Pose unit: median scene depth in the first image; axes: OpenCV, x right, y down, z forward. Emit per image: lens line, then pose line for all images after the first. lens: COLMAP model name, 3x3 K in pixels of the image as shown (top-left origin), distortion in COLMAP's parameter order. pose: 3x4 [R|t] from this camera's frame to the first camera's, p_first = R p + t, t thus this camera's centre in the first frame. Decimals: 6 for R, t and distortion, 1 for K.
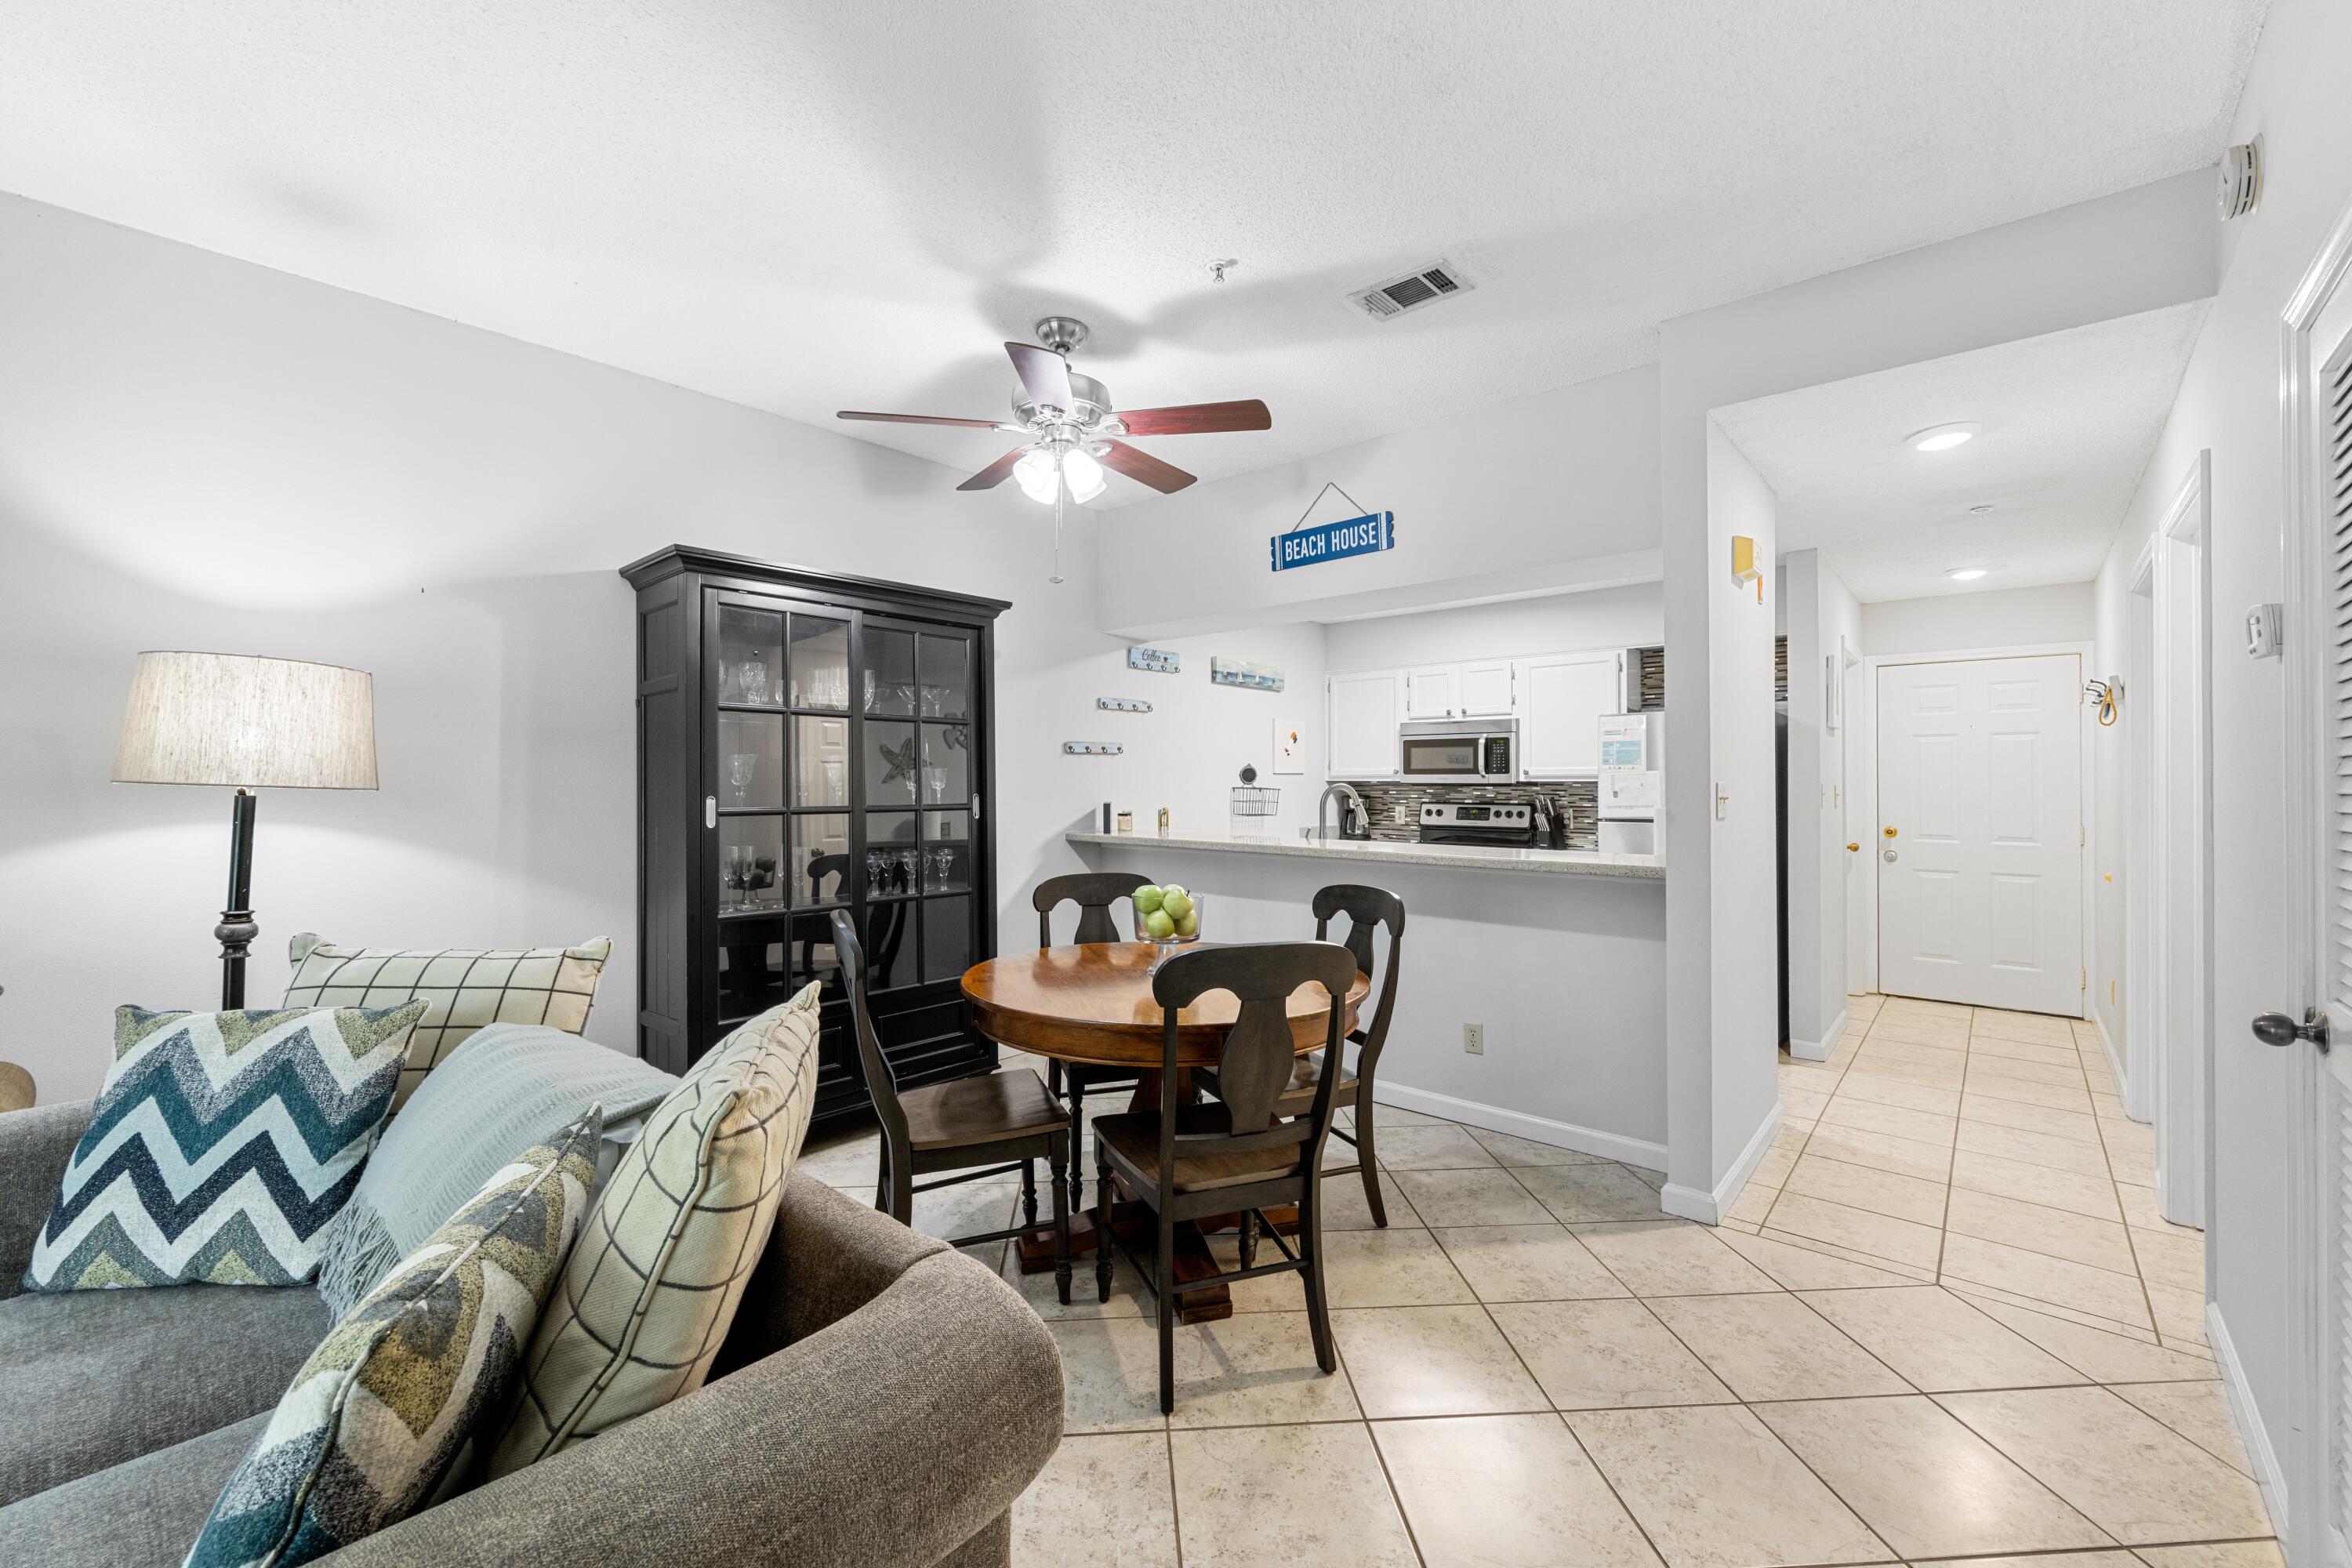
lens RADIAL K [[972.6, 0, 1173.2], [0, 972.6, 768.0], [0, 0, 1]] dist [-0.002525, 0.000212]
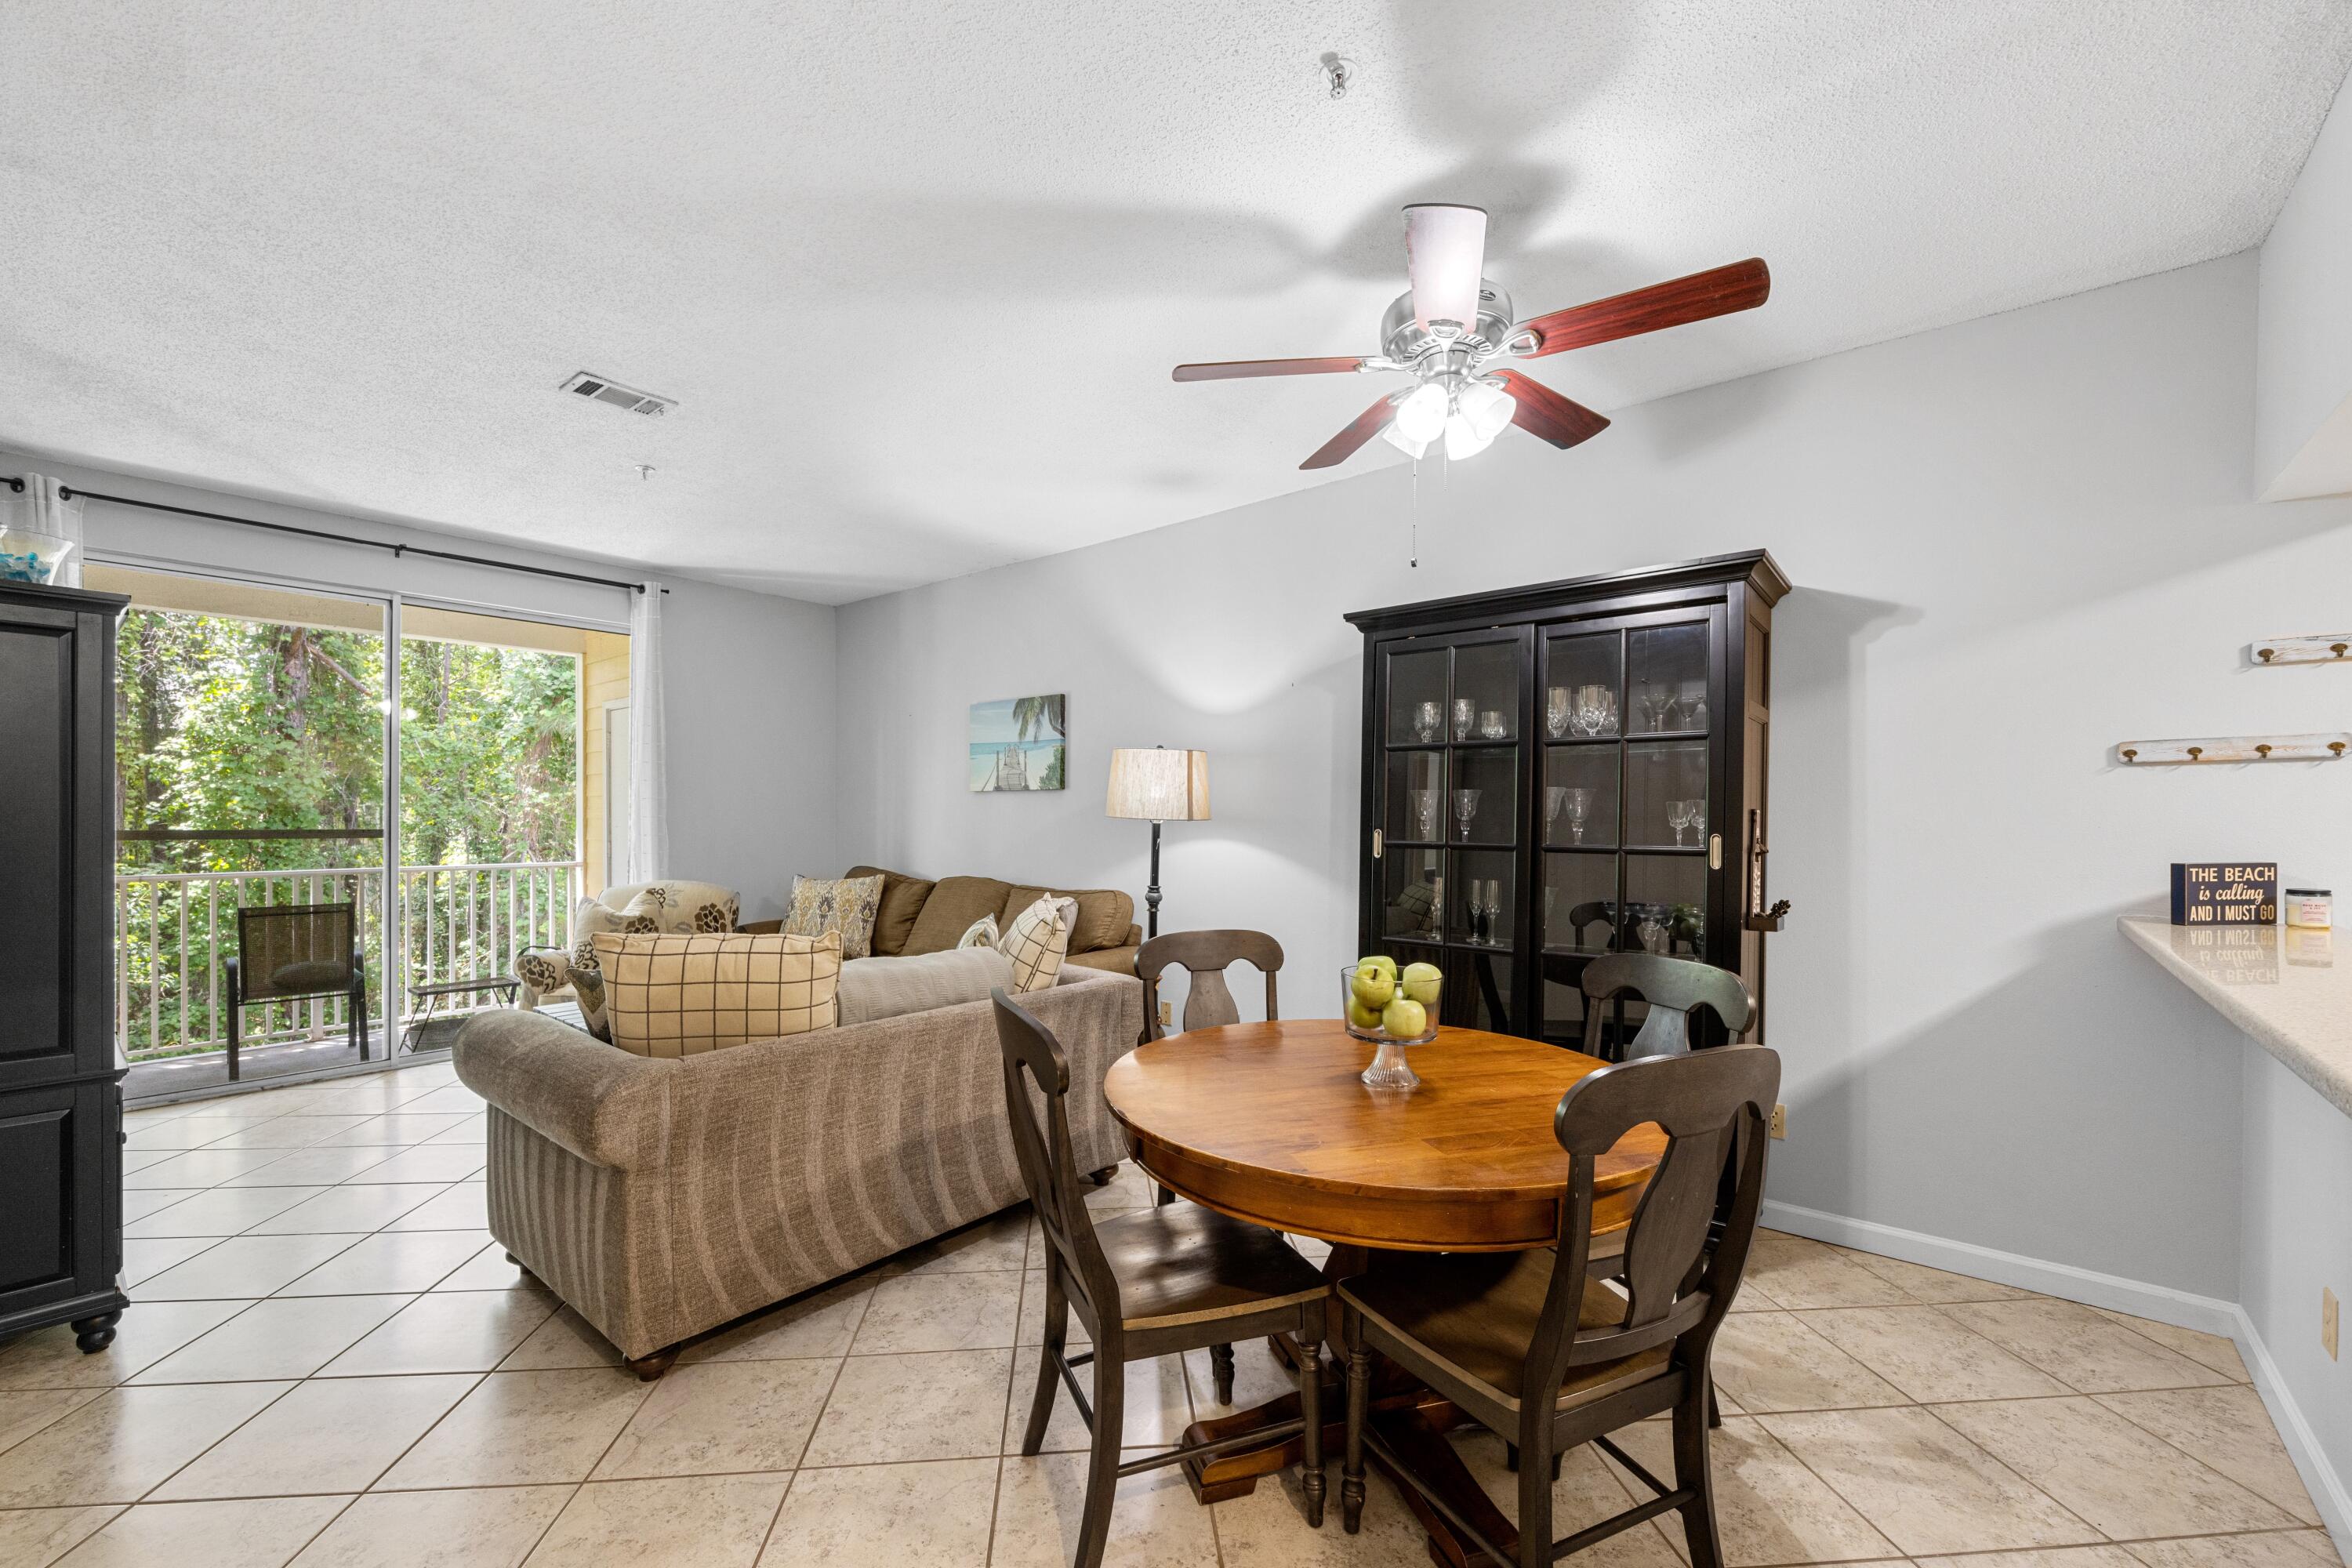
lens RADIAL K [[972.6, 0, 1161.8], [0, 972.6, 817.1], [0, 0, 1]] dist [-0.002525, 0.000212]
pose [[0.002205, -0.000094, -0.999998, 0.487764], [0.010301, 0.999947, -0.000071, 0.009511], [0.999945, -0.010300, 0.002206, 0.564268]]
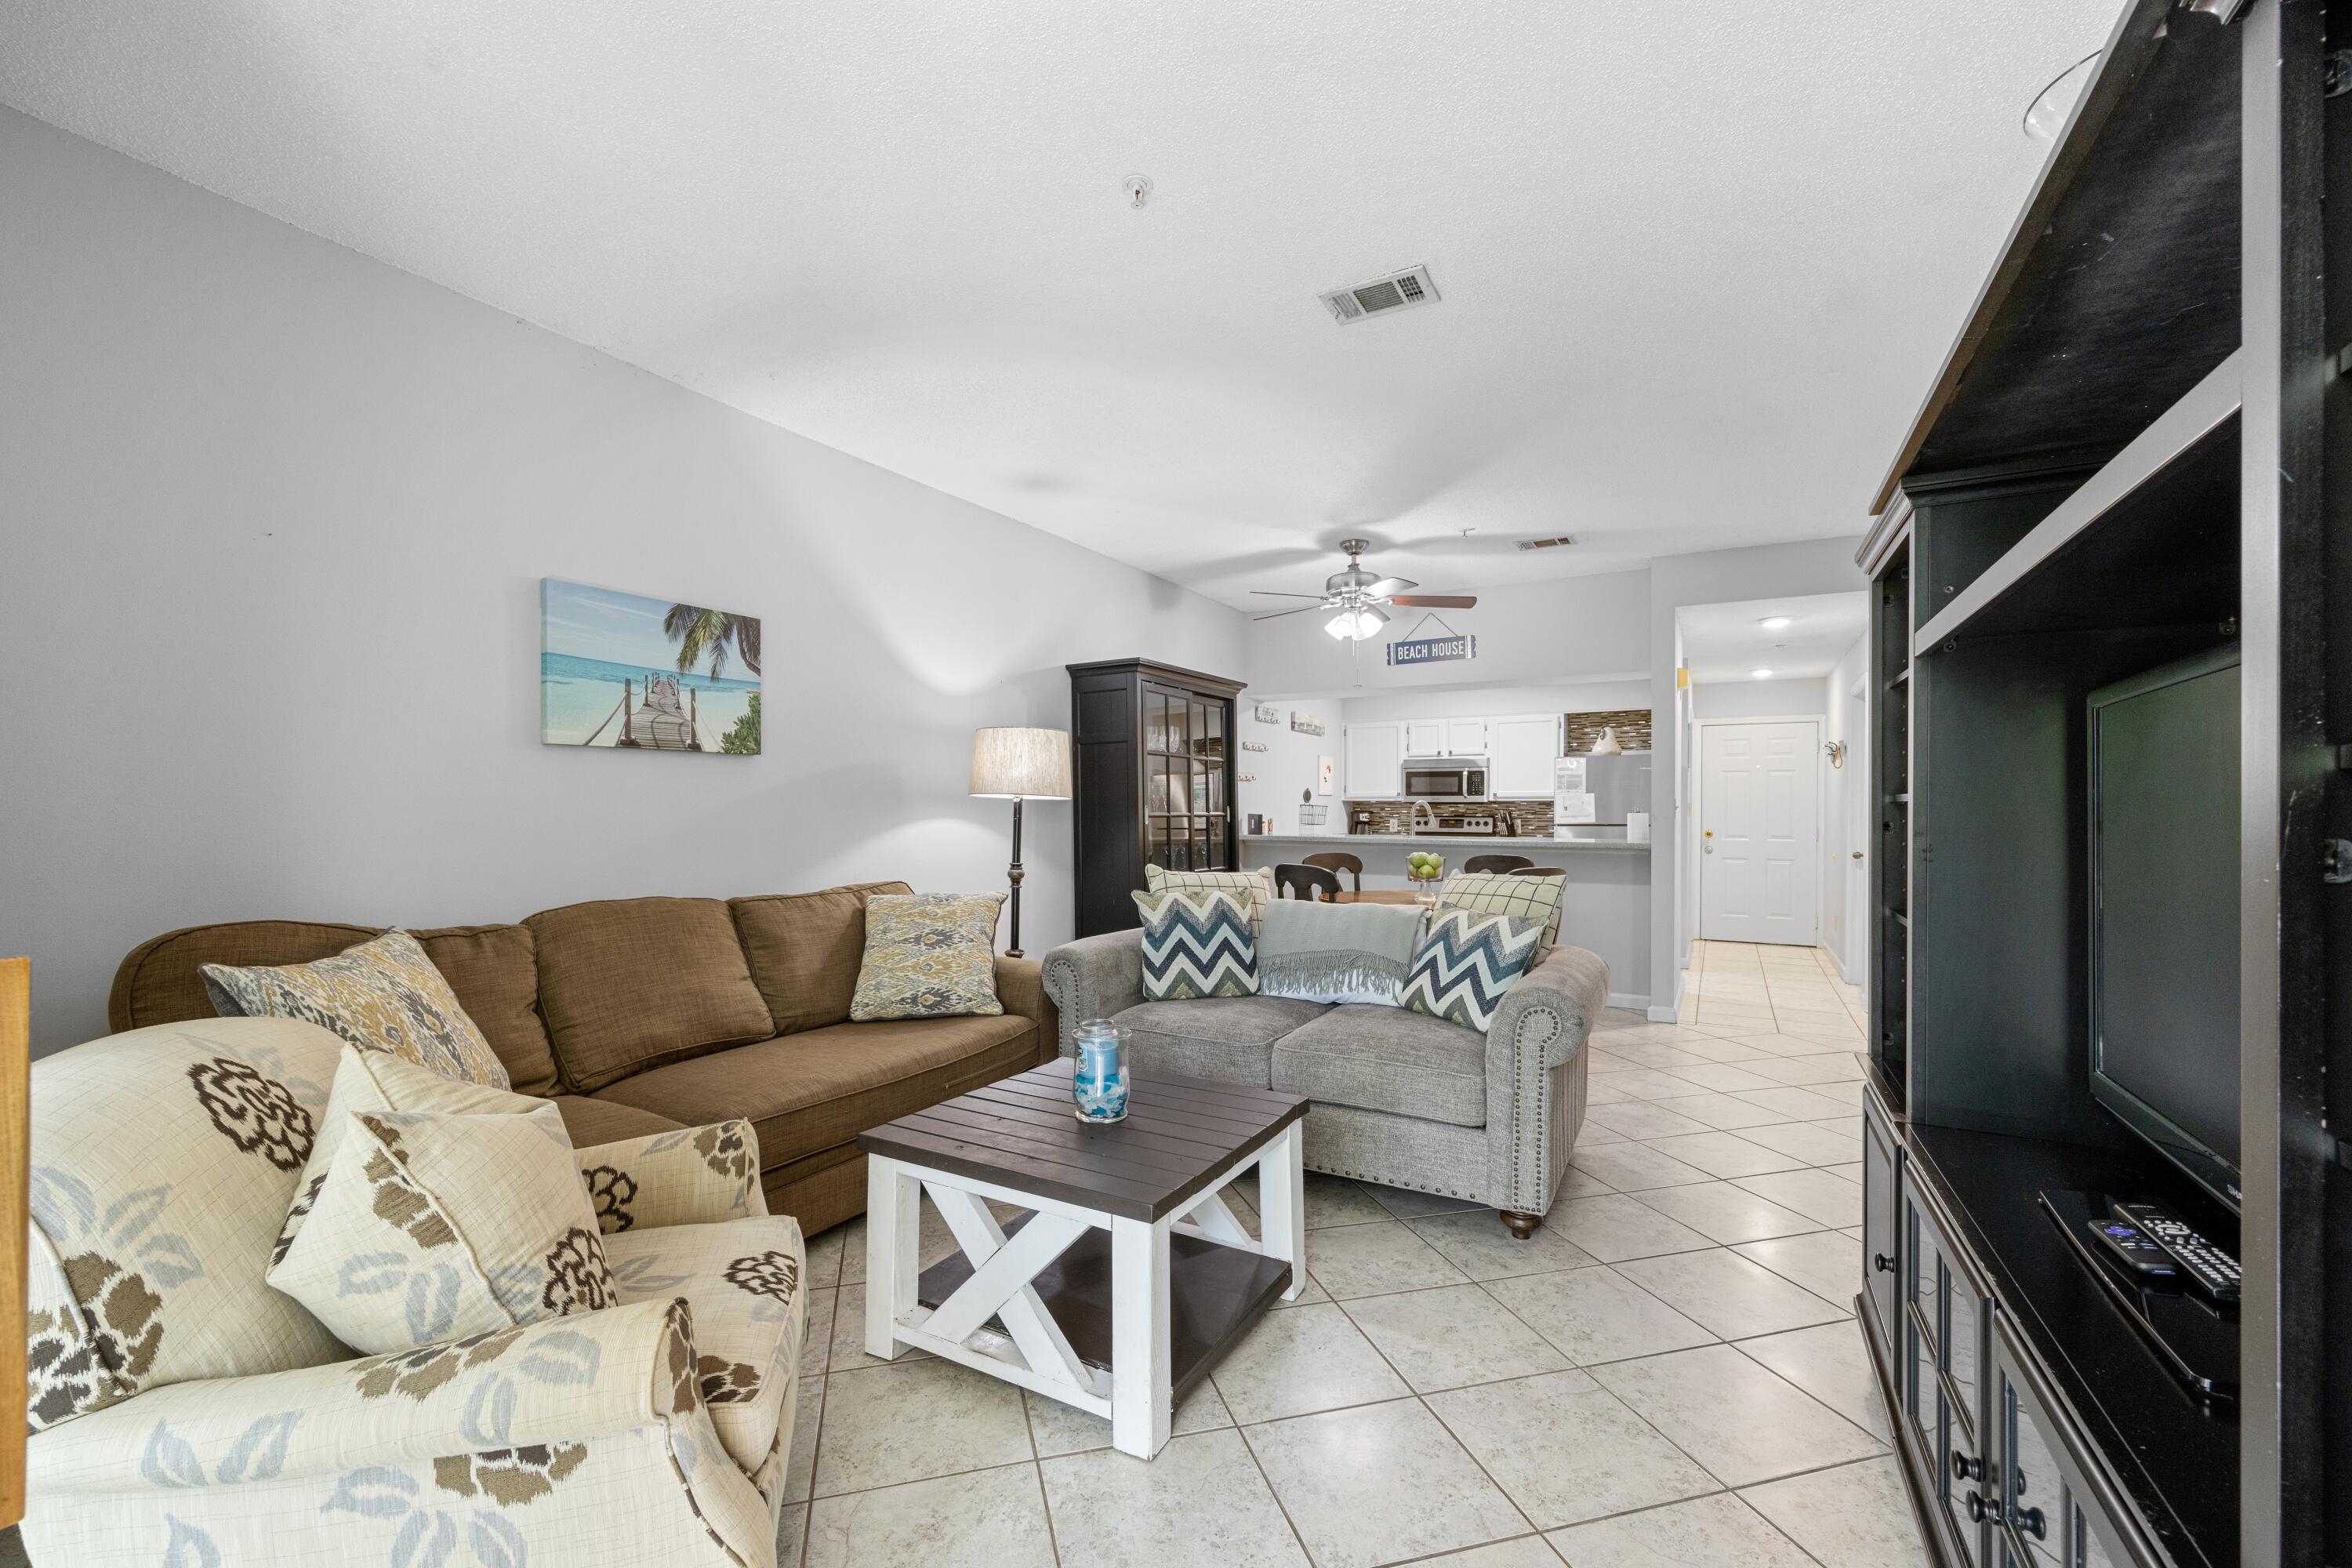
lens RADIAL K [[972.6, 0, 1176.3], [0, 972.6, 823.5], [0, 0, 1]] dist [-0.002525, 0.000212]
pose [[0.980652, -0.004479, 0.195710, -0.561180], [-0.001178, 0.999585, 0.028780, 0.008997], [-0.195757, -0.028454, 0.980239, -0.501731]]
